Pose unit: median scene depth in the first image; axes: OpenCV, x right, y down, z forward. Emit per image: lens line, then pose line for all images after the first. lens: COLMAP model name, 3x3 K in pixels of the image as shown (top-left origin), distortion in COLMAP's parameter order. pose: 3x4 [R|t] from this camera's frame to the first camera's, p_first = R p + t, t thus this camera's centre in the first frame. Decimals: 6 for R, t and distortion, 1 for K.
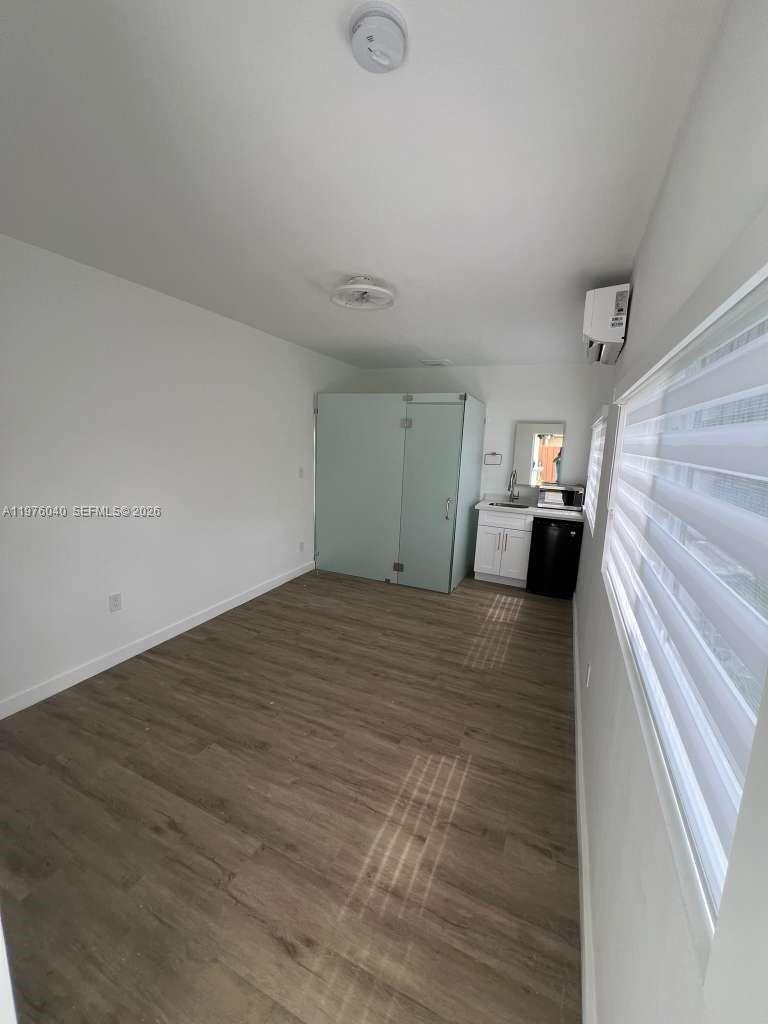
lens RADIAL K [[409.7, 0, 384.9], [0, 409.7, 510.2], [0, 0, 1]] dist [0.003356, -0.000547]
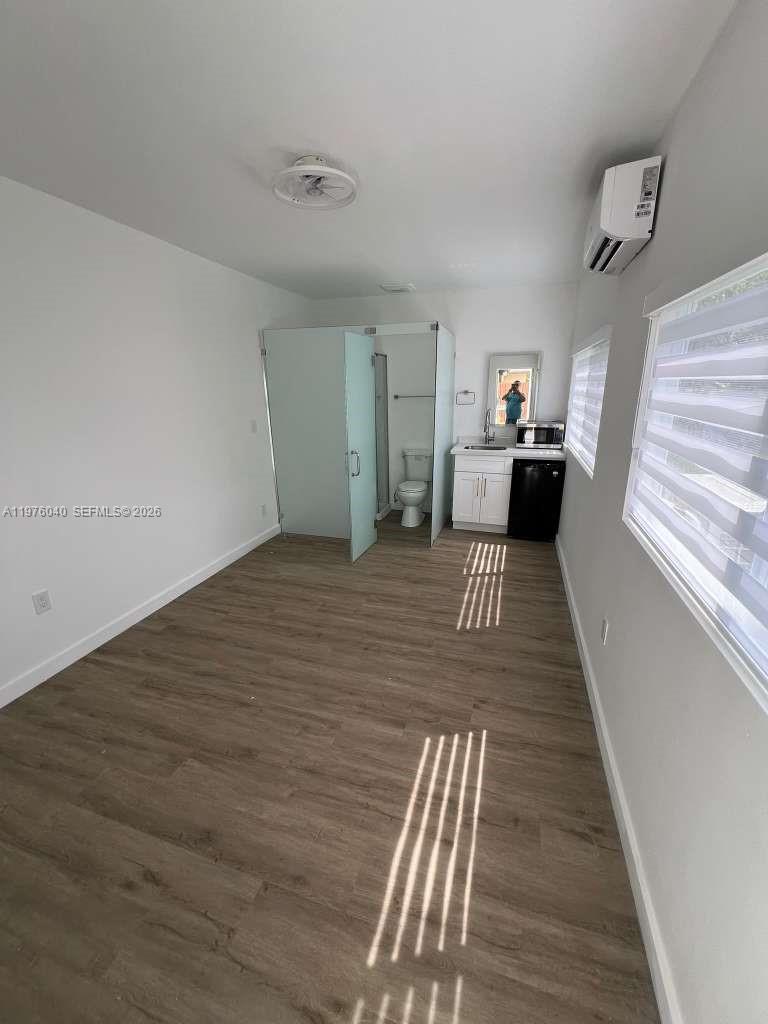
lens RADIAL K [[409.7, 0, 383.9], [0, 409.7, 510.8], [0, 0, 1]] dist [0.003356, -0.000547]
pose [[0.992236, -0.081530, 0.093918, -0.053704], [0.068749, 0.988851, 0.132092, -0.018720], [-0.103640, -0.124609, 0.986778, 0.177361]]
